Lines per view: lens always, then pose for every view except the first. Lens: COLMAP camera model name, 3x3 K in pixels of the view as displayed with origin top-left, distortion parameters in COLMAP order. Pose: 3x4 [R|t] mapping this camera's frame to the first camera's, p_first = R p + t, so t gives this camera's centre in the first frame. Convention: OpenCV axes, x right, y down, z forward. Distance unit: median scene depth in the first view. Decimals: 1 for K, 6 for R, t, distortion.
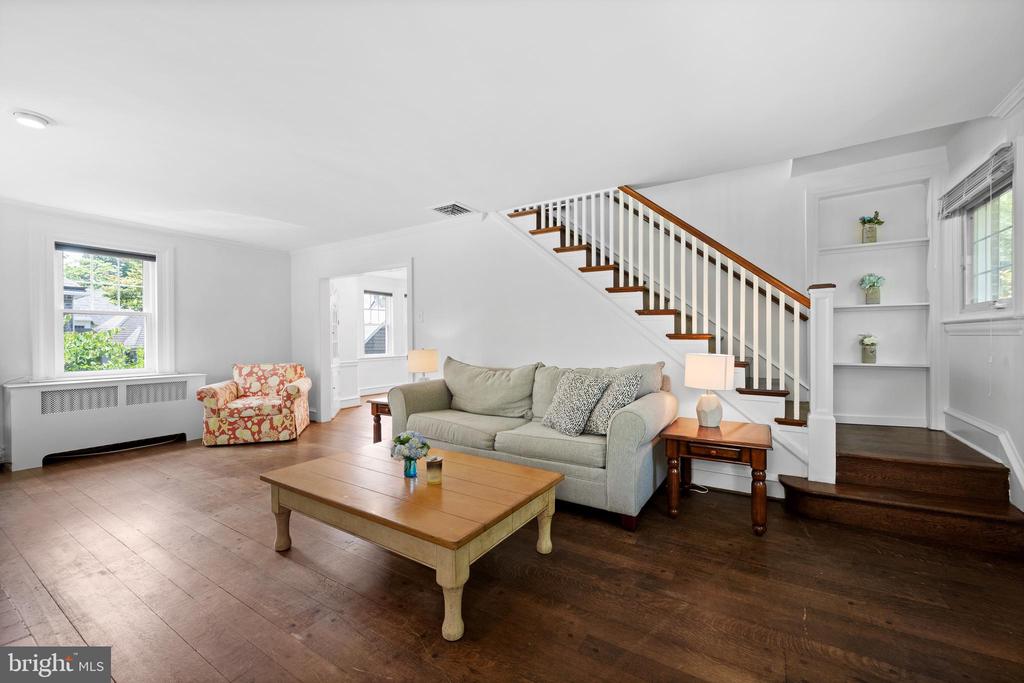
lens RADIAL K [[412.7, 0, 513.1], [0, 412.7, 341.4], [0, 0, 1]] dist [-0.002669, -0.000358]
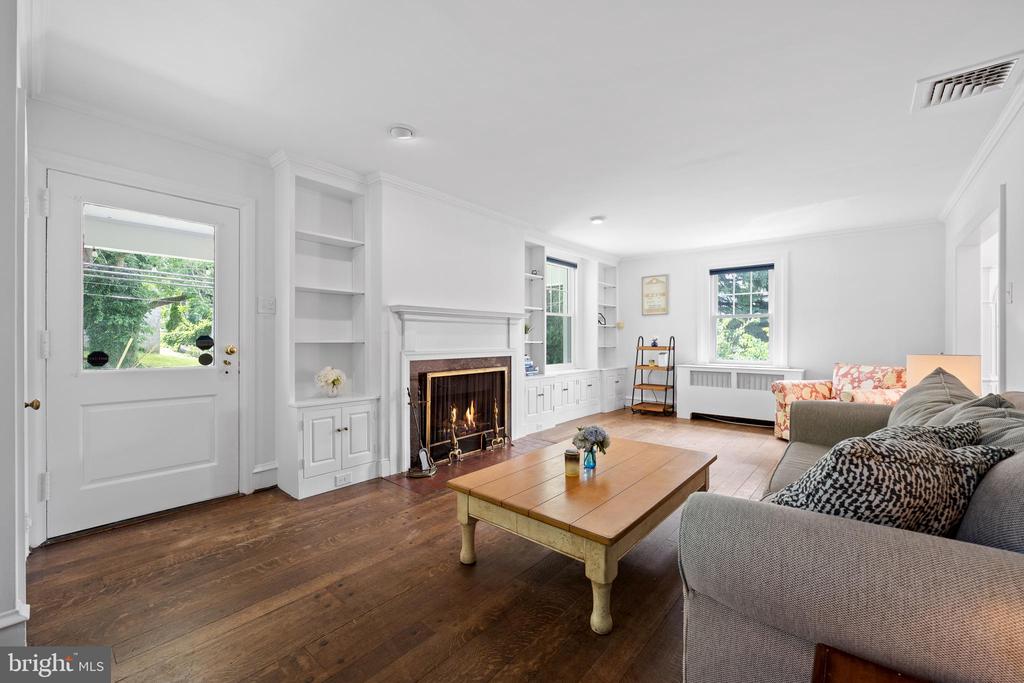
lens RADIAL K [[412.7, 0, 513.1], [0, 412.7, 341.4], [0, 0, 1]] dist [-0.002669, -0.000358]
pose [[-0.146286, 0.010863, -0.989183, 0.471490], [-0.002790, 0.999931, 0.011394, -0.002140], [0.989238, 0.004427, -0.146246, 0.553556]]
